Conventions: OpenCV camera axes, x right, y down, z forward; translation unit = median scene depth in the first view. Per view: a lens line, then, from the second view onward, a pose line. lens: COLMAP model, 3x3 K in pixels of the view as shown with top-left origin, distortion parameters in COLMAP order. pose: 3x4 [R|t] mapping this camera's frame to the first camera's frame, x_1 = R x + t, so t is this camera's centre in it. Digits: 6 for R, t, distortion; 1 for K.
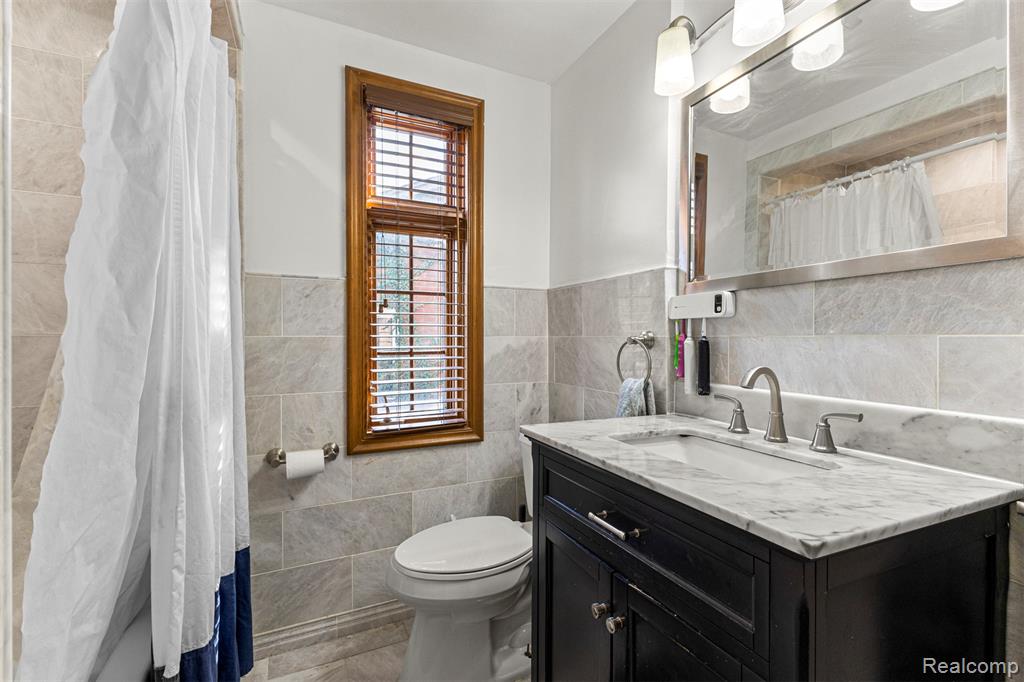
lens RADIAL K [[460.8, 0, 511.4], [0, 460.8, 343.7], [0, 0, 1]] dist [0.014529, -0.000095]
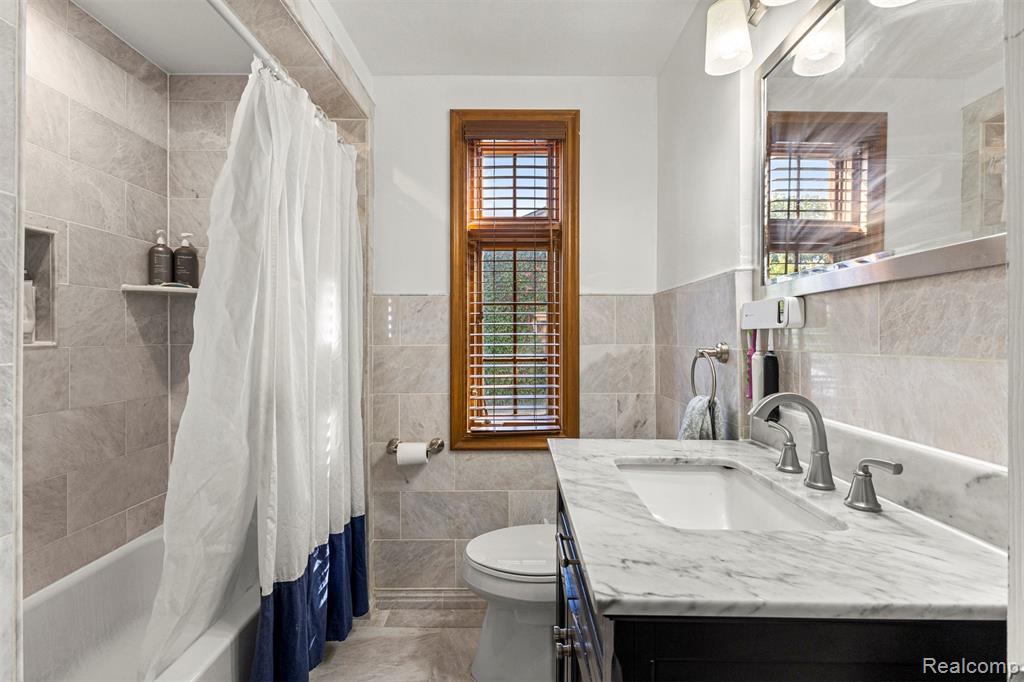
lens RADIAL K [[468.2, 0, 509.2], [0, 468.2, 338.2], [0, 0, 1]] dist [-0.002289, -0.000831]
pose [[0.900186, -0.002027, -0.435500, 0.284162], [-0.002641, 0.999945, -0.010114, -0.022923], [0.435497, 0.010255, 0.900132, 0.027769]]
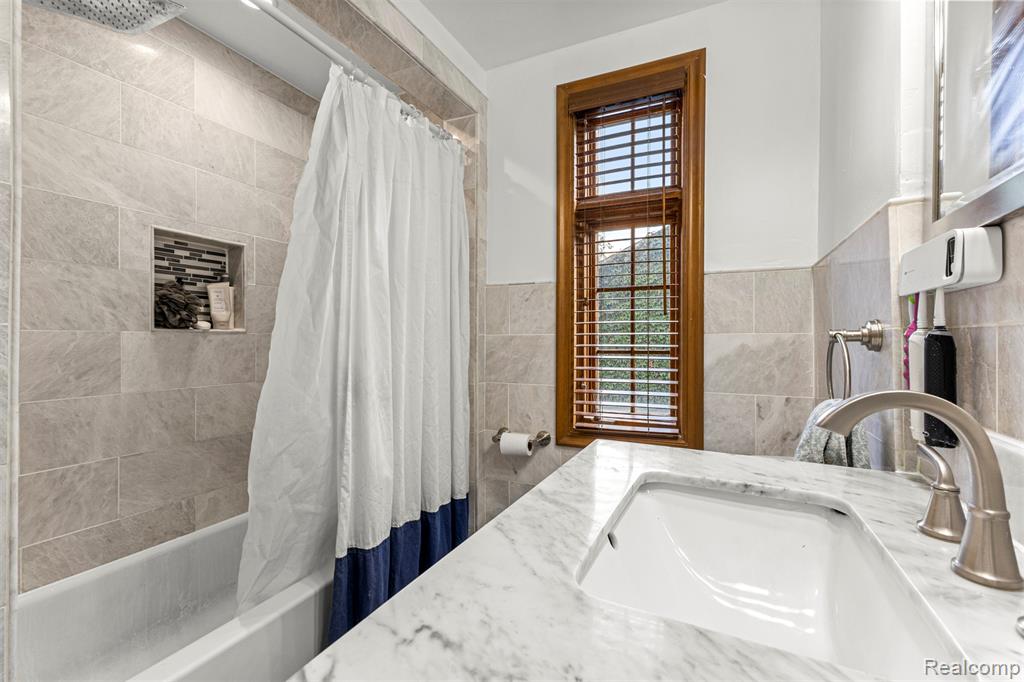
lens RADIAL K [[442.5, 0, 512.0], [0, 442.5, 341.0], [0, 0, 1]] dist [0.002886, 0.000732]
pose [[0.630743, 0.003197, -0.775986, 0.392458], [-0.010969, 0.999928, -0.004797, 0.005476], [0.775915, 0.011538, 0.630732, 0.276062]]
